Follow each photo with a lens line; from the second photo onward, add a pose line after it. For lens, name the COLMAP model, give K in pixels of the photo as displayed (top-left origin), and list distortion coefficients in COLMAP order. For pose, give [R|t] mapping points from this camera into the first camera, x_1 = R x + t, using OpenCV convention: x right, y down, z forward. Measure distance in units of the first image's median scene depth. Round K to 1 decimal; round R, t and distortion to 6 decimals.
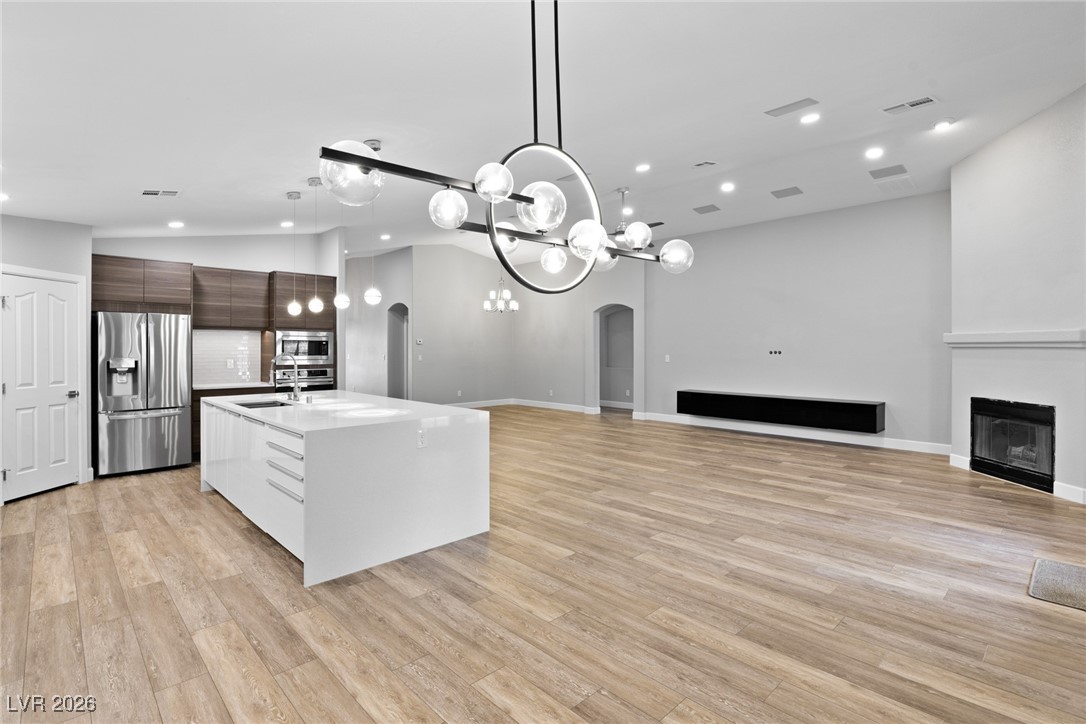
lens RADIAL K [[511.6, 0, 540.2], [0, 511.6, 348.2], [0, 0, 1]] dist [-0.010333, 0.001600]
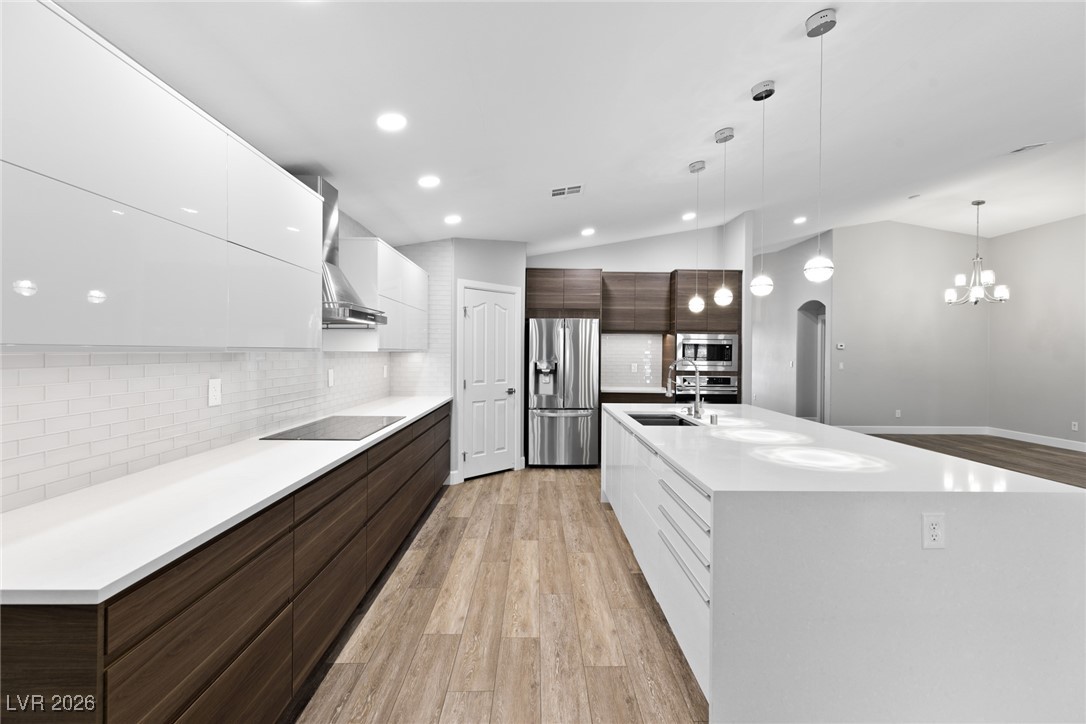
lens RADIAL K [[486.9, 0, 543.8], [0, 486.9, 356.4], [0, 0, 1]] dist [0.003725, -0.000763]
pose [[0.733151, 0.012985, -0.679942, -0.112034], [-0.008974, 0.999915, 0.009420, 0.001020], [0.680007, -0.000805, 0.733205, 0.225954]]
